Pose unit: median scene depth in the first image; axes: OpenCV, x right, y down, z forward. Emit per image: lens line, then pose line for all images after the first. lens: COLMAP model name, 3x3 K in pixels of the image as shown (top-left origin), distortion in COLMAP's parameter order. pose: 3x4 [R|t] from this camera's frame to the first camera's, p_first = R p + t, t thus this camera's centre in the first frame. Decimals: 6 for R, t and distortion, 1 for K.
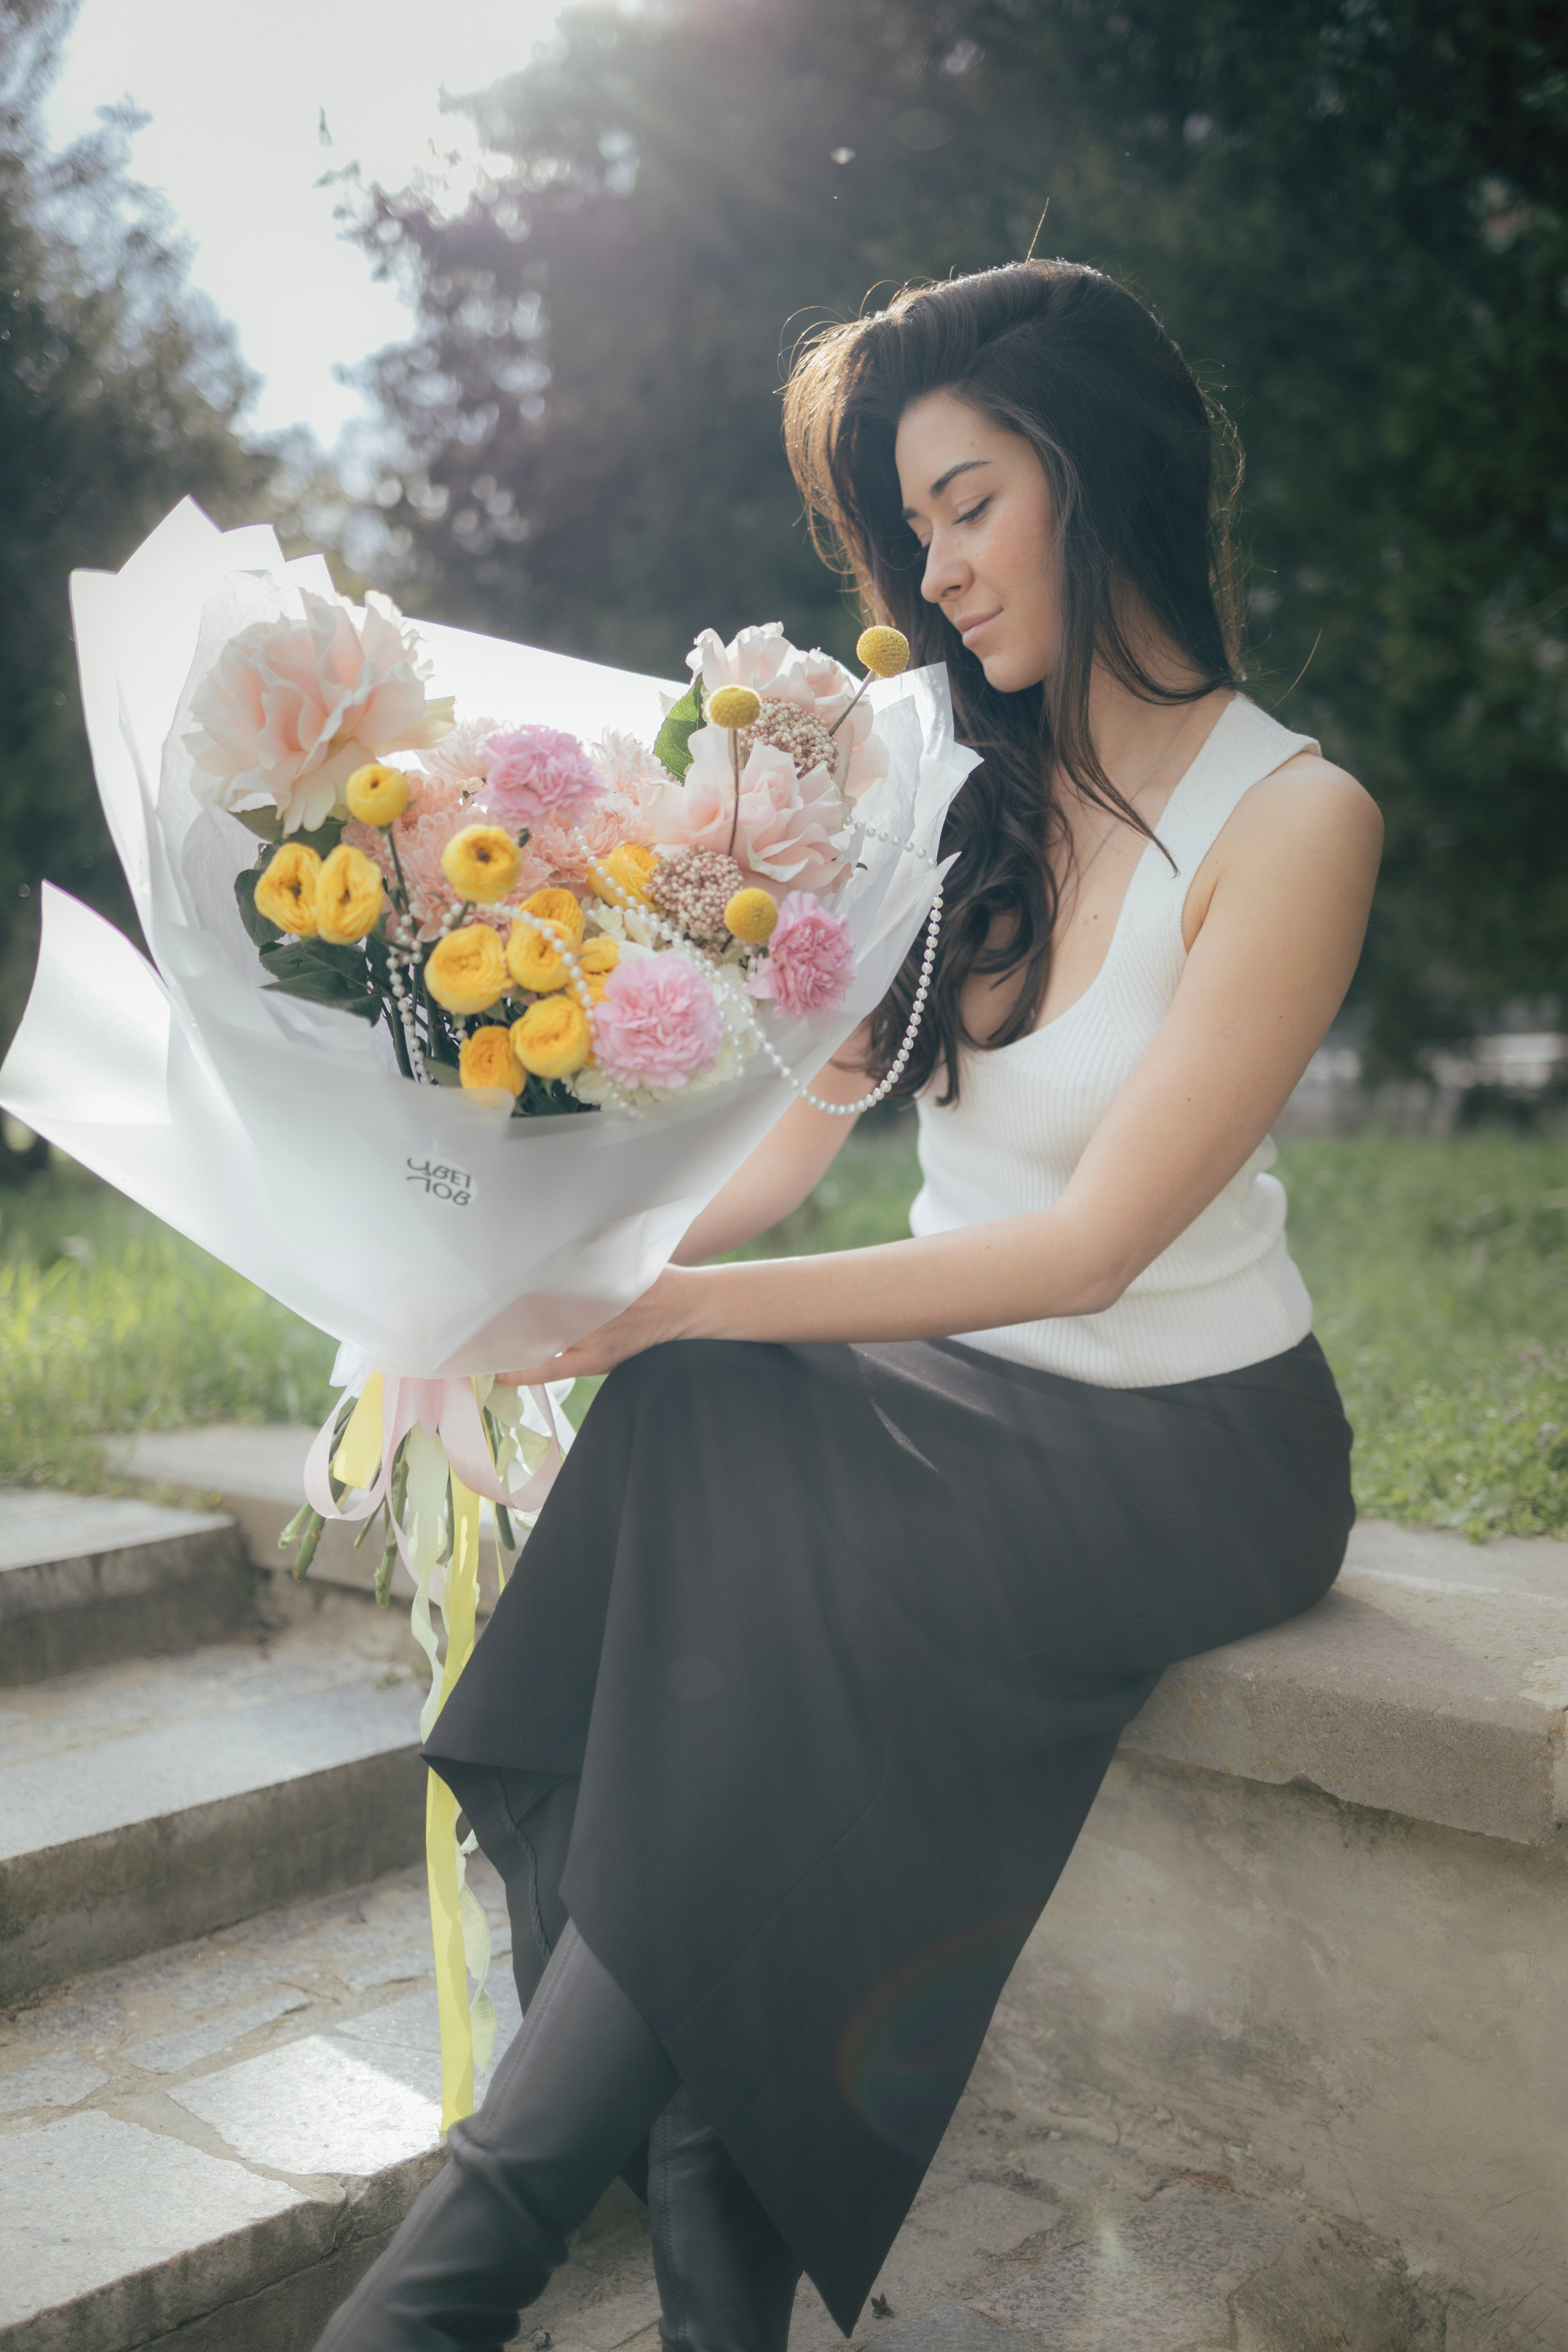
lens RADIAL K [[2223.1, 0, 771.5], [0, 2223.1, 1196.5], [0, 0, 1]] dist [-0.018759, 0.000000]
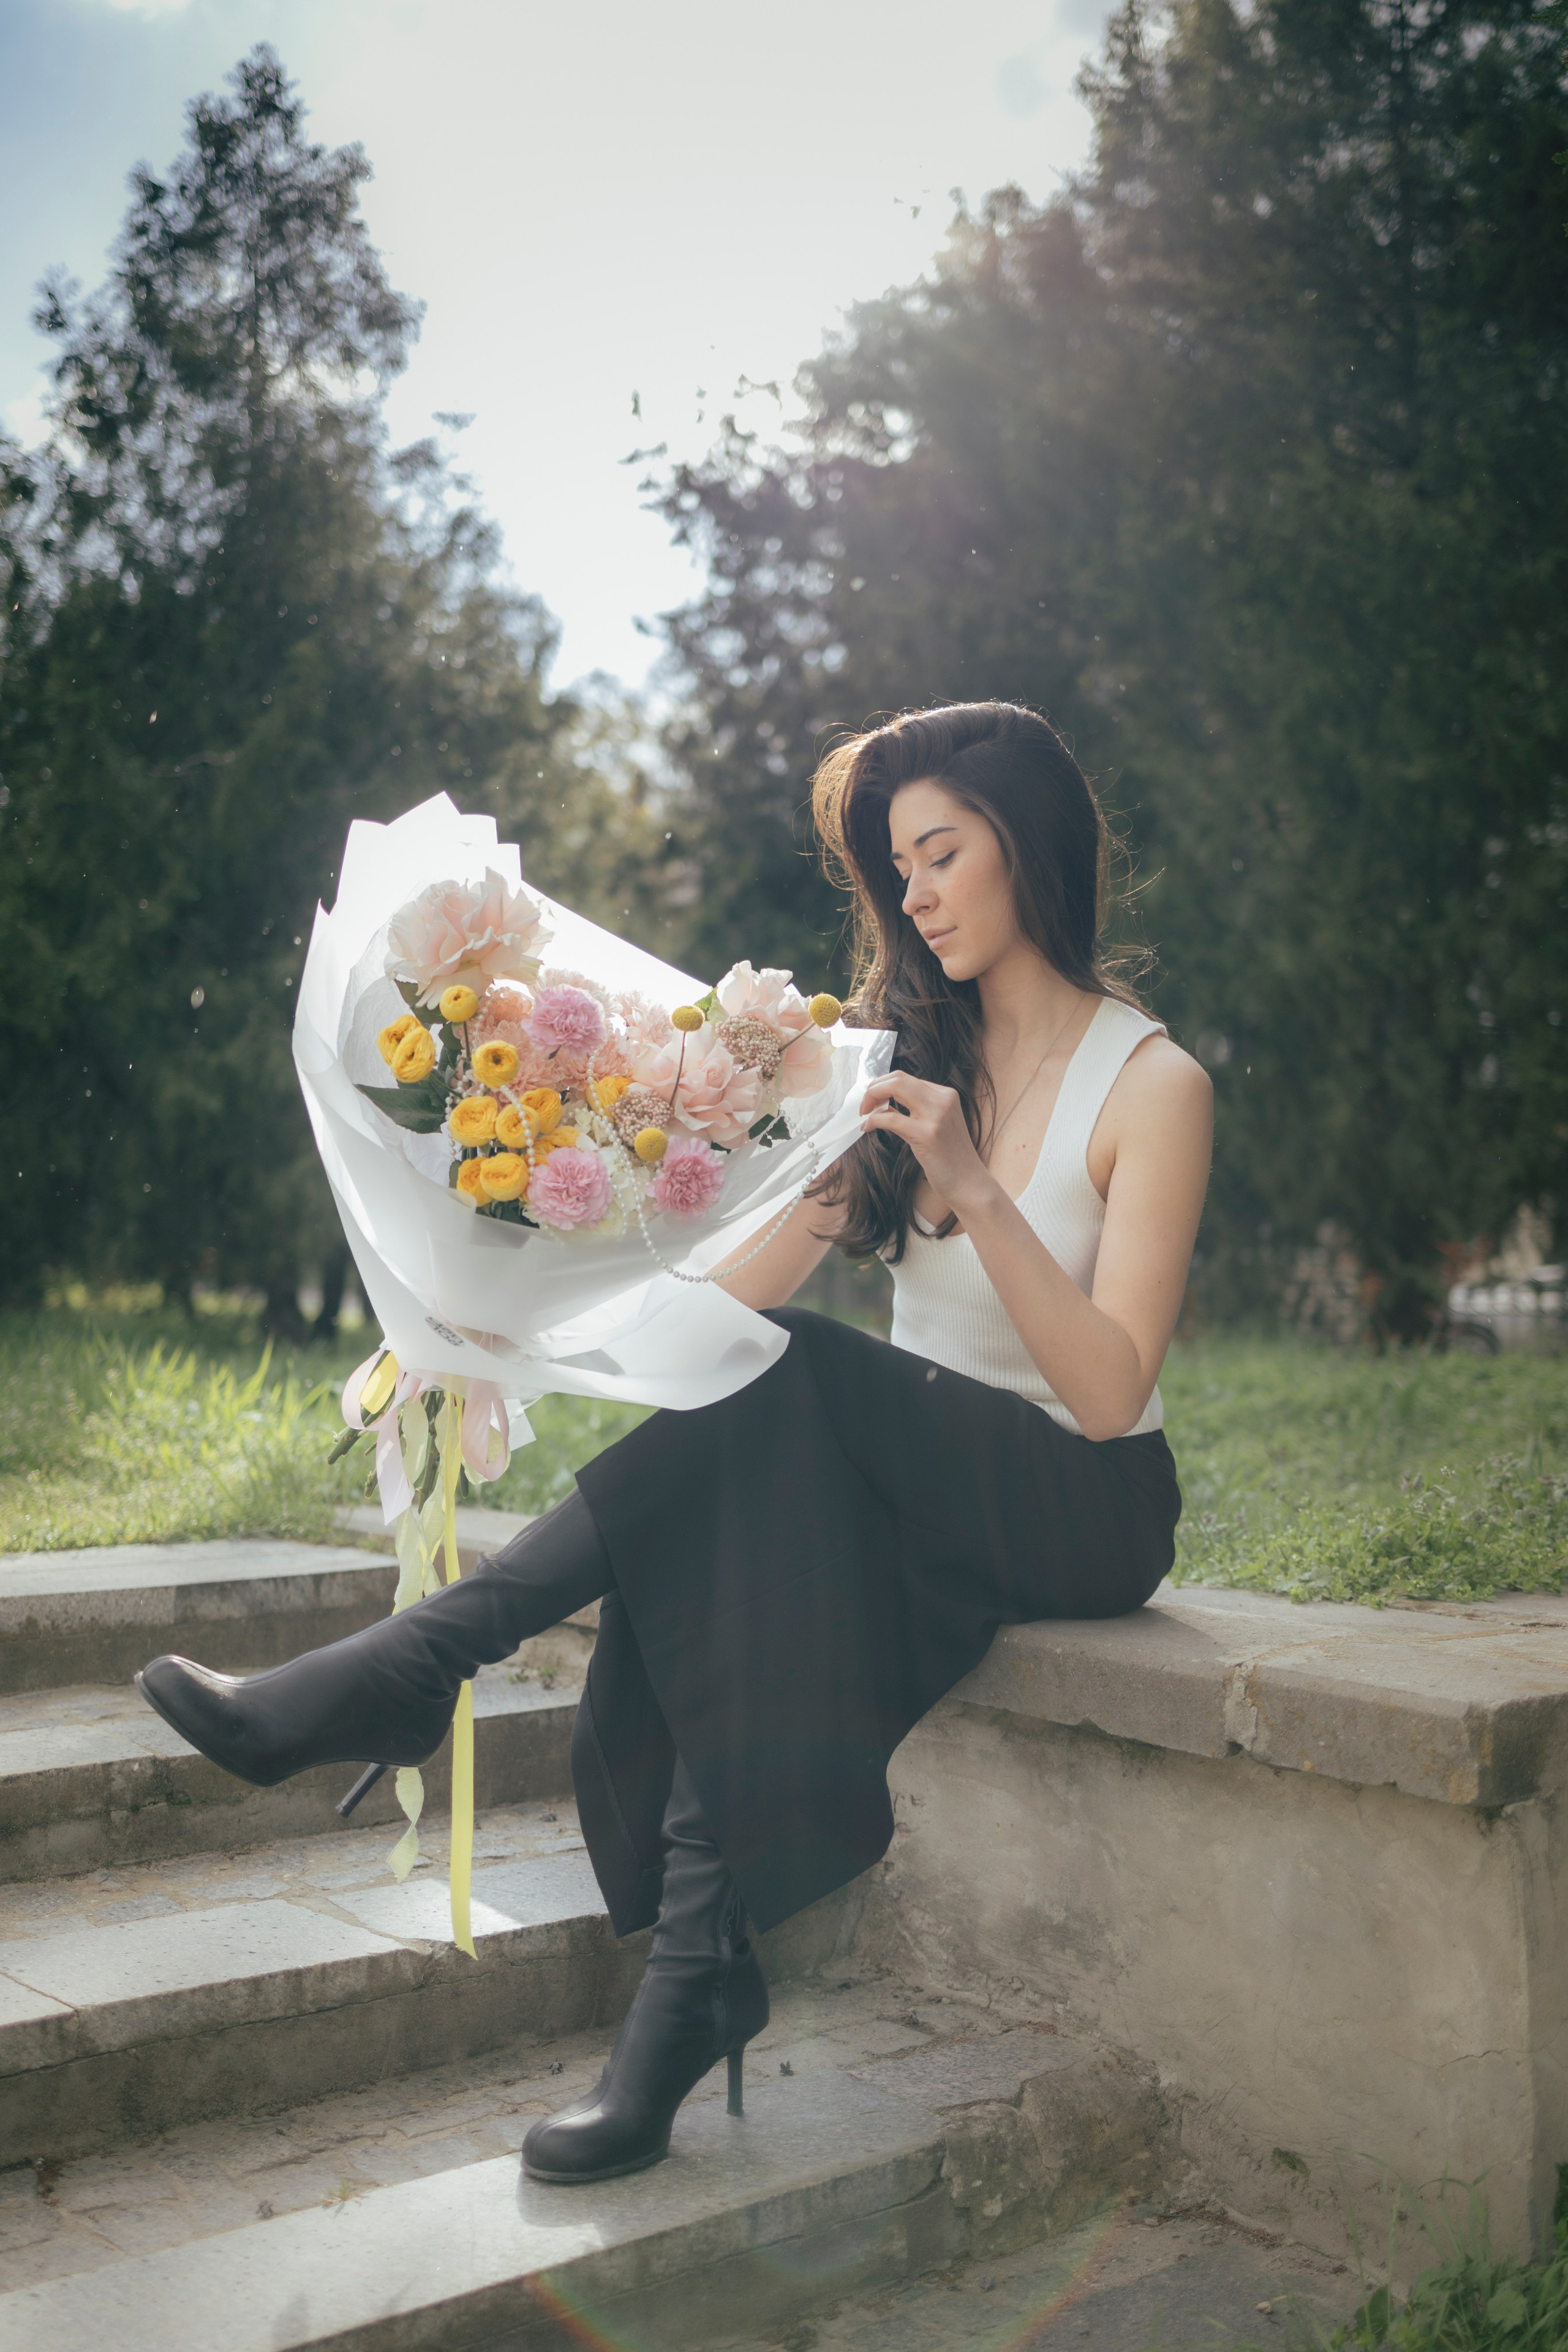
lens RADIAL K [[2223.1, 0, 794.3], [0, 2223.1, 1166.4], [0, 0, 1]] dist [-0.018759, 0.000000]
pose [[0.992549, 0.033785, -0.117068, 0.174031], [-0.046157, 0.993439, -0.104636, 0.050916], [0.112765, 0.109260, 0.987596, -0.434177]]
